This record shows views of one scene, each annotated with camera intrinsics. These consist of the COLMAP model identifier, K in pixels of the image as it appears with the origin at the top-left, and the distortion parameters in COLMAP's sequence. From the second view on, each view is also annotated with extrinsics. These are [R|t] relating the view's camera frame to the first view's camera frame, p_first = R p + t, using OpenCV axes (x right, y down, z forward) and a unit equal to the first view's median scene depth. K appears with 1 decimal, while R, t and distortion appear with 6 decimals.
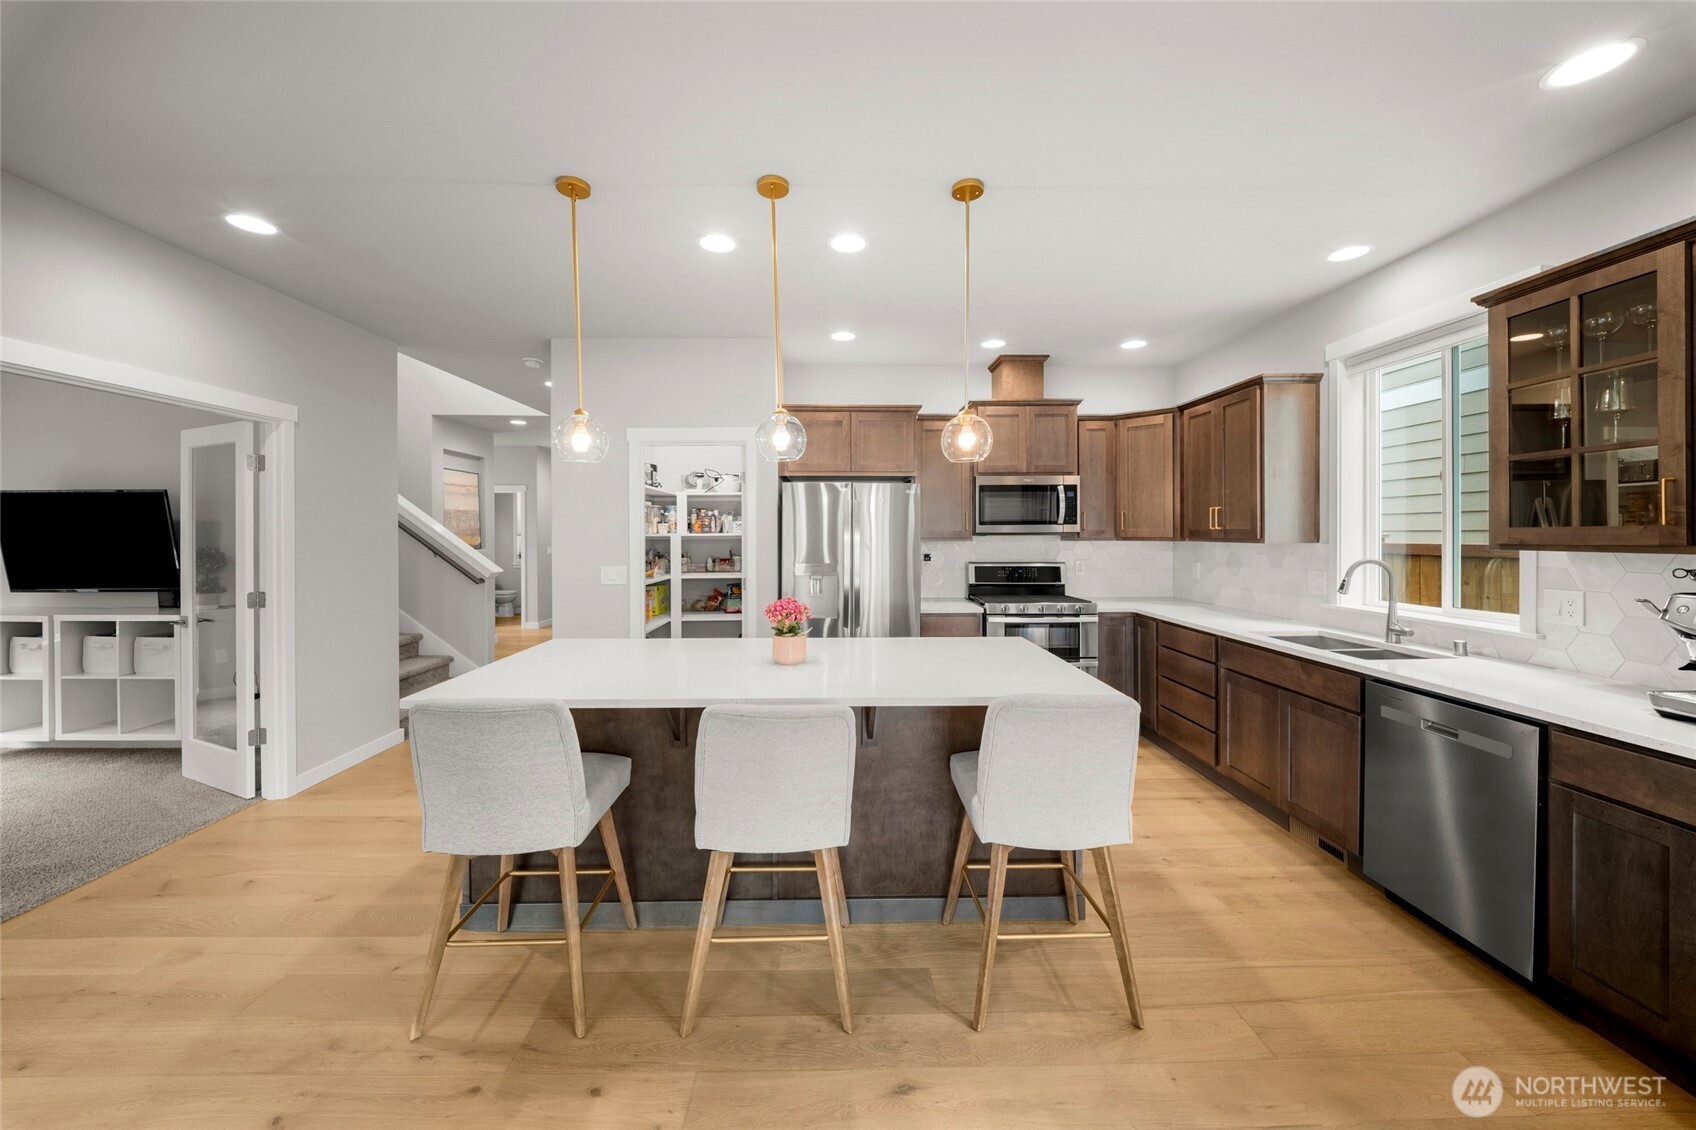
lens RADIAL K [[608.8, 0, 839.5], [0, 608.8, 537.2], [0, 0, 1]] dist [0.007124, -0.005773]
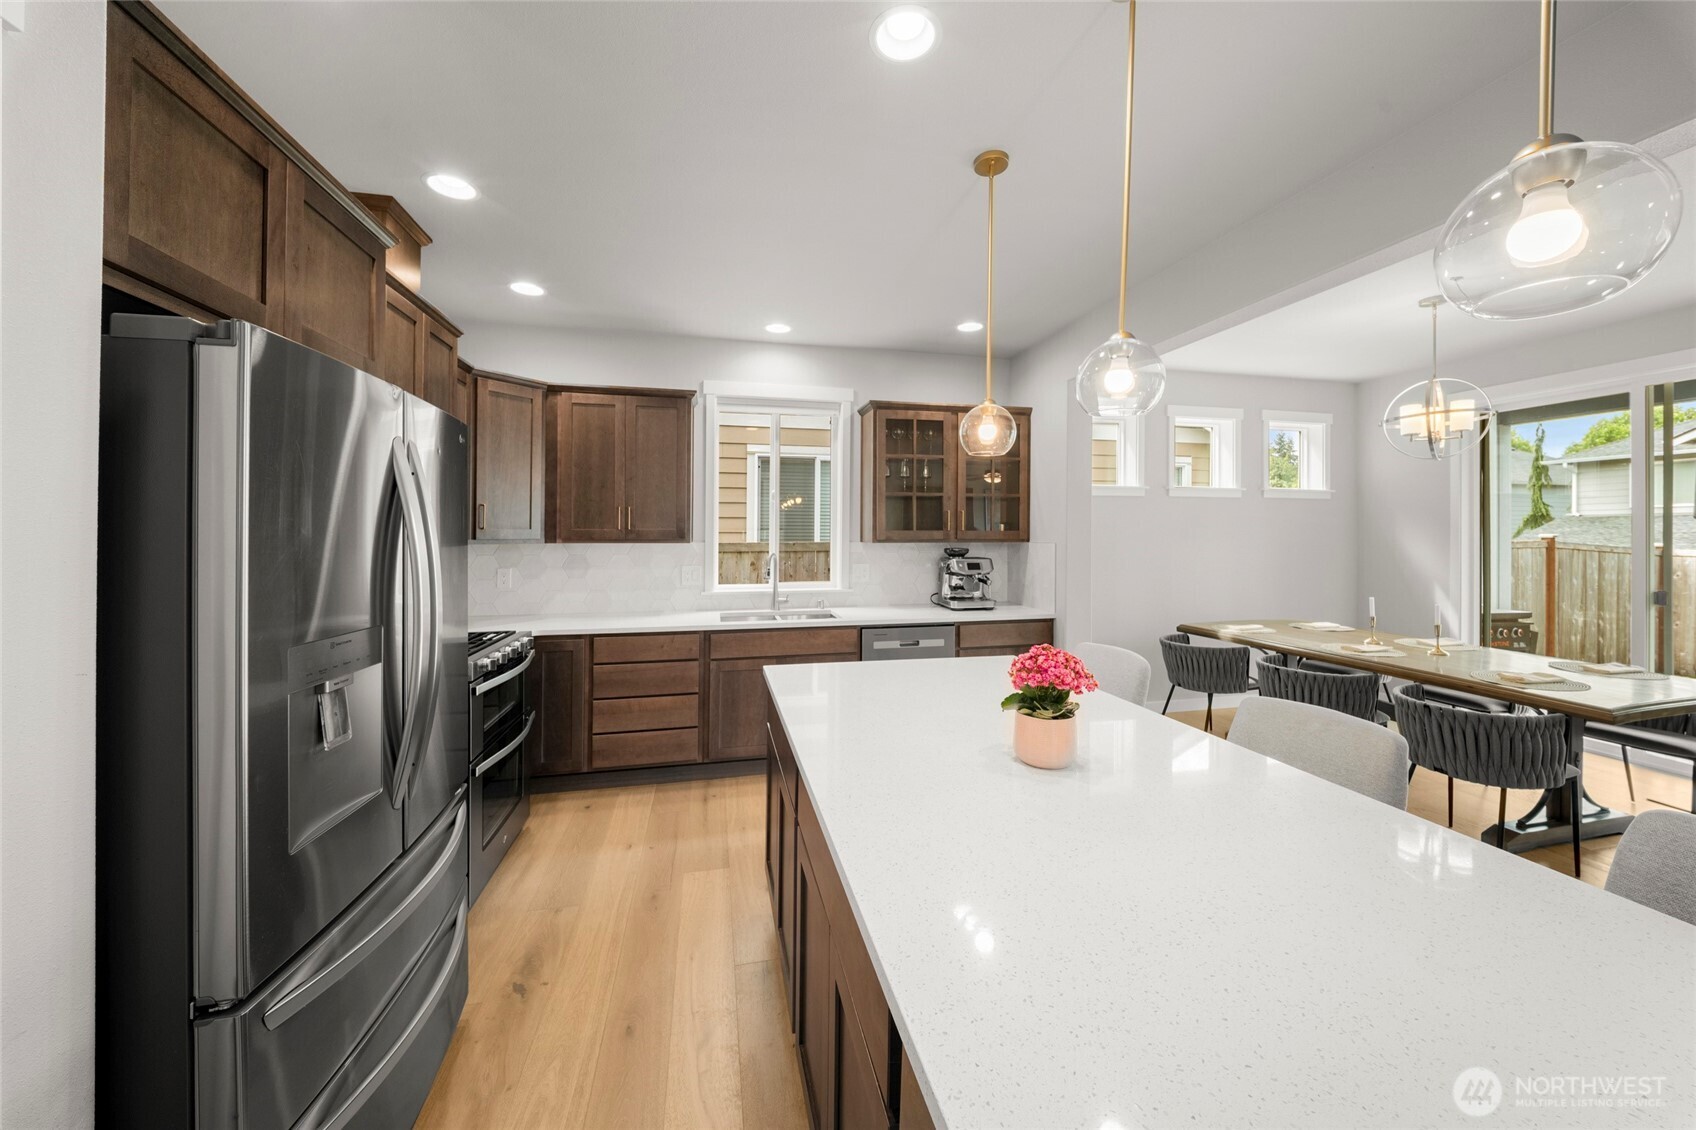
lens RADIAL K [[607.4, 0, 858.9], [0, 607.4, 523.6], [0, 0, 1]] dist [-0.000078, -0.000118]
pose [[-0.213956, 0.015764, 0.976716, -0.446737], [0.005445, 0.999873, -0.014945, -0.006633], [-0.976828, 0.002120, -0.214015, 0.940338]]
